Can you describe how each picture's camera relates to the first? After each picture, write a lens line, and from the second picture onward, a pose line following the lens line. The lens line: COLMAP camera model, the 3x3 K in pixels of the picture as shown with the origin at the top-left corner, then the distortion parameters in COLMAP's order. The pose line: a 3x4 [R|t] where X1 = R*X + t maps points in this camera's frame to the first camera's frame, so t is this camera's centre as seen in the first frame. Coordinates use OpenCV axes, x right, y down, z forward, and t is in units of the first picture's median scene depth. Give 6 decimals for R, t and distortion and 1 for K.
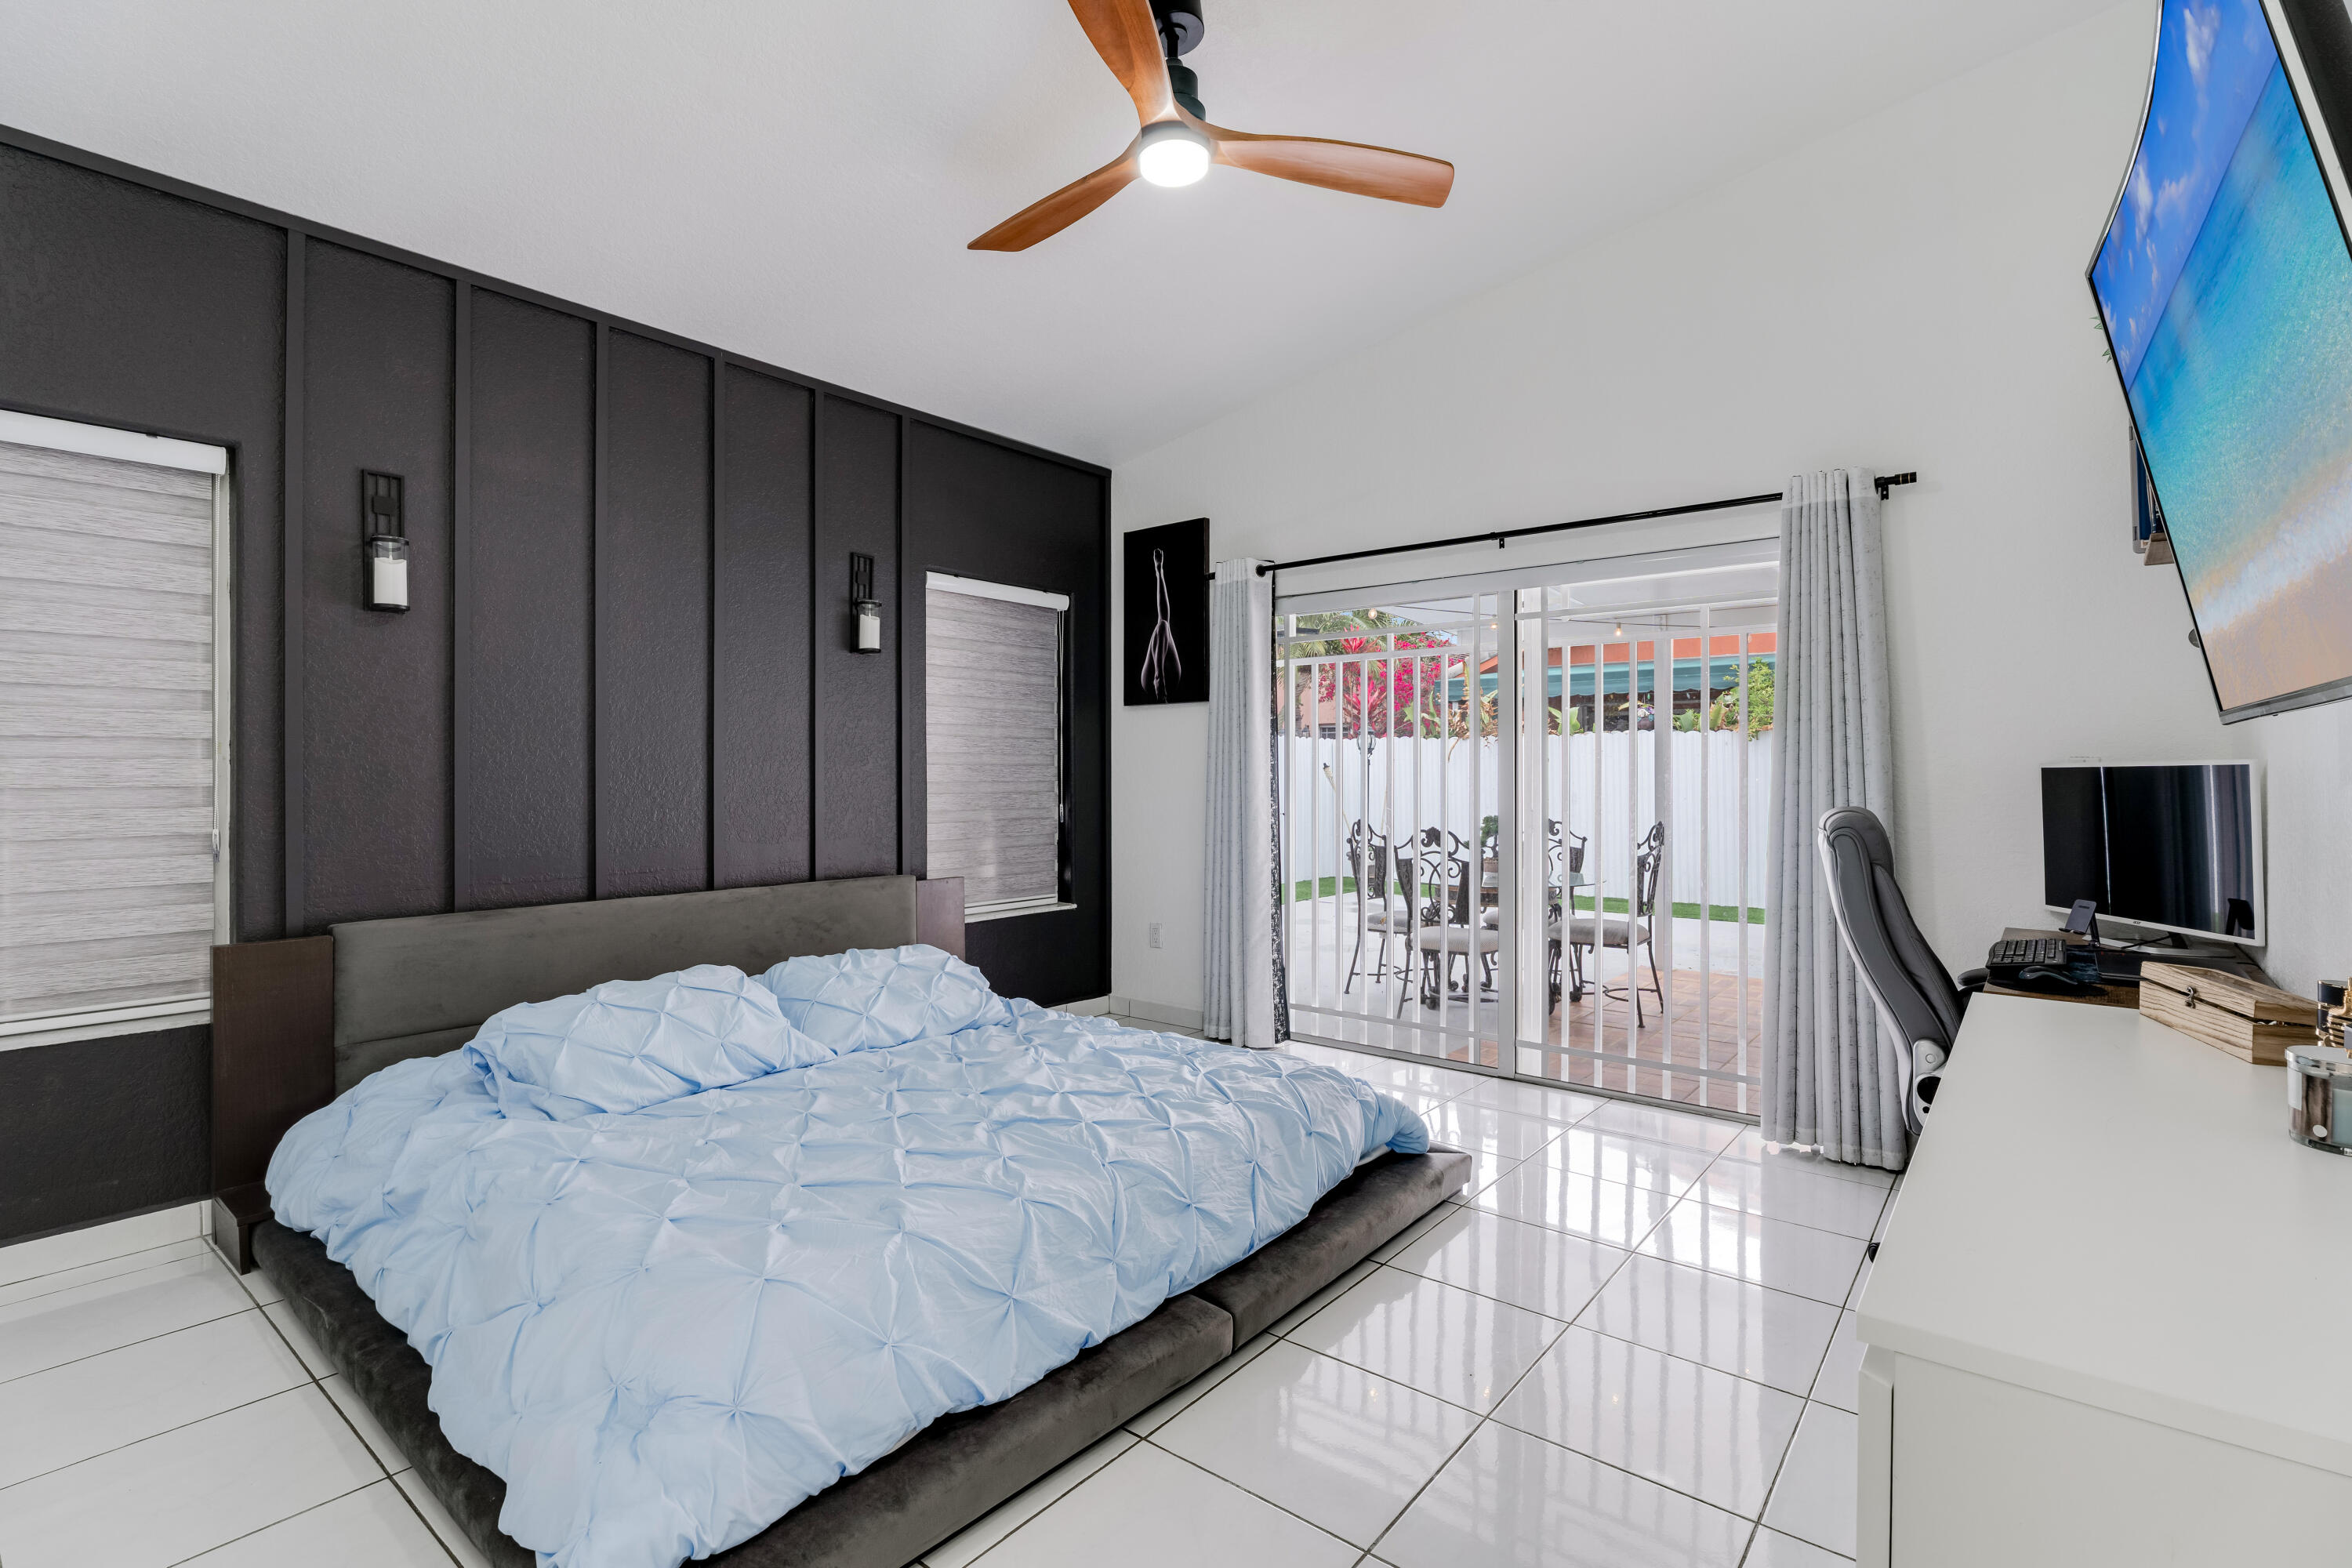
lens RADIAL K [[1049.9, 0, 1164.5], [0, 1049.9, 768.2], [0, 0, 1]] dist [0.000908, 0.000022]
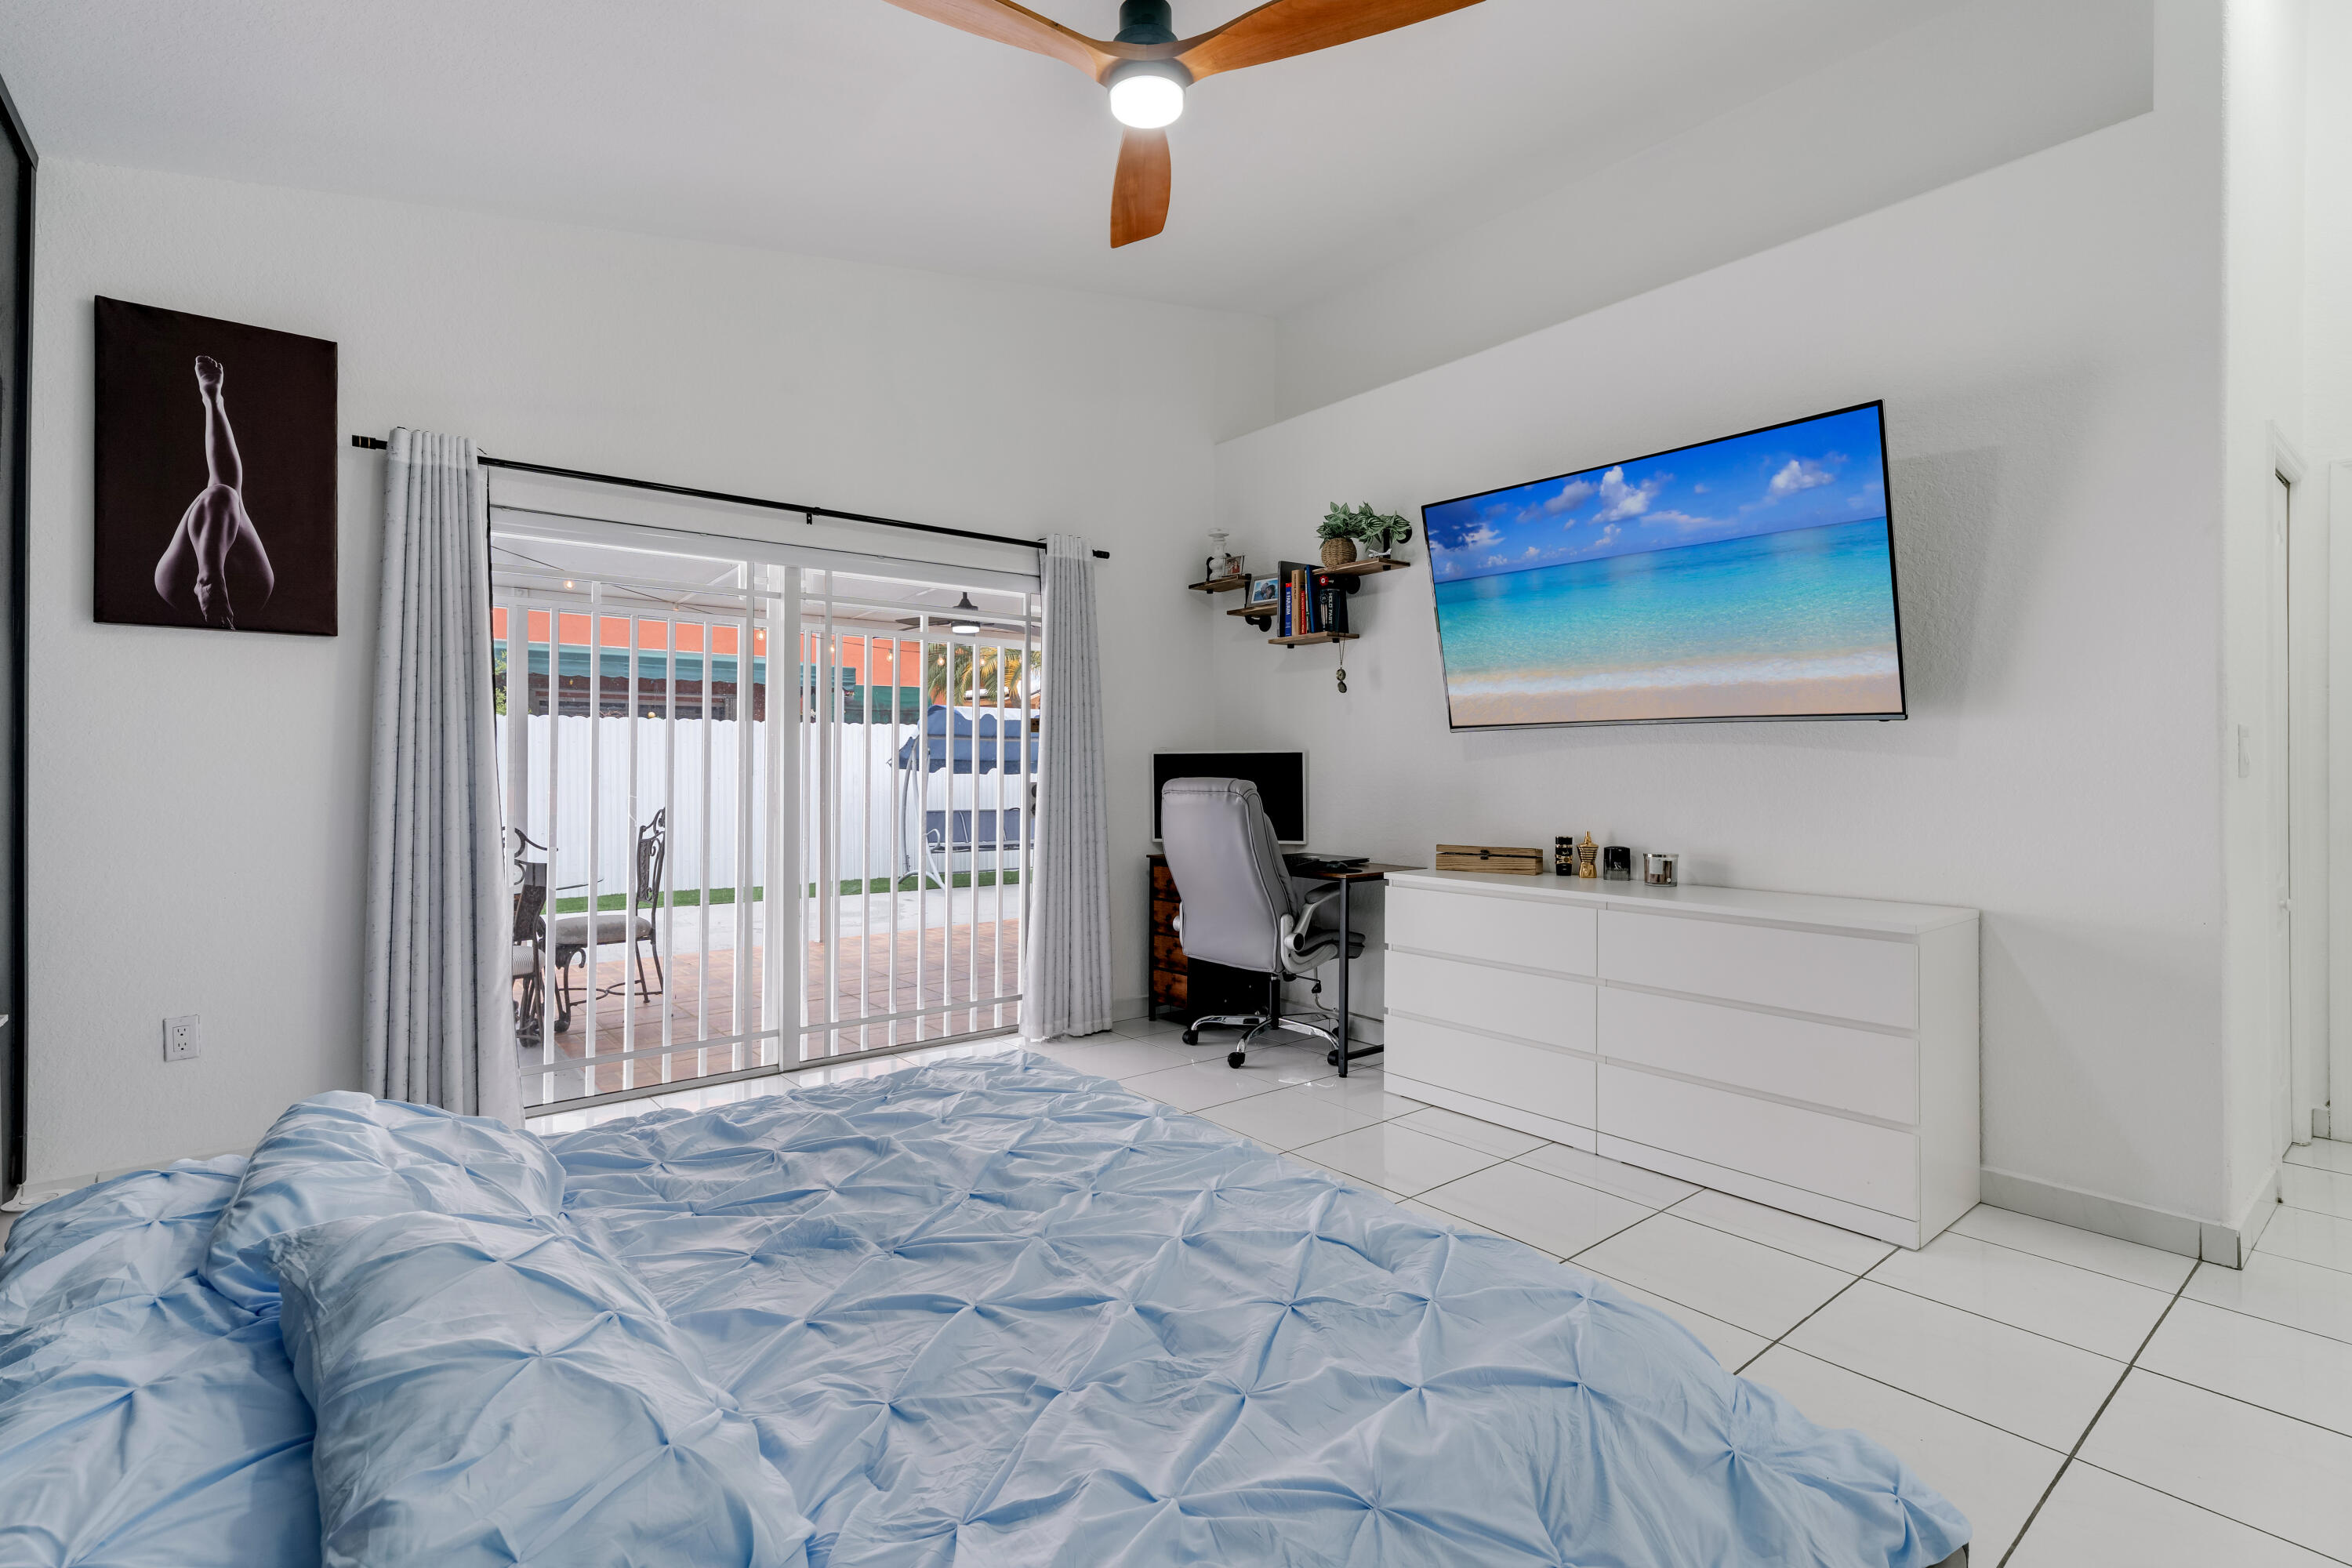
lens RADIAL K [[1061.5, 0, 1145.8], [0, 1061.5, 762.6], [0, 0, 1]] dist [0.016346, 0.000062]
pose [[0.276678, 0.010412, 0.960906, -0.425820], [-0.008479, 0.999929, -0.008393, 0.012492], [-0.960925, -0.005826, 0.276747, 0.345702]]
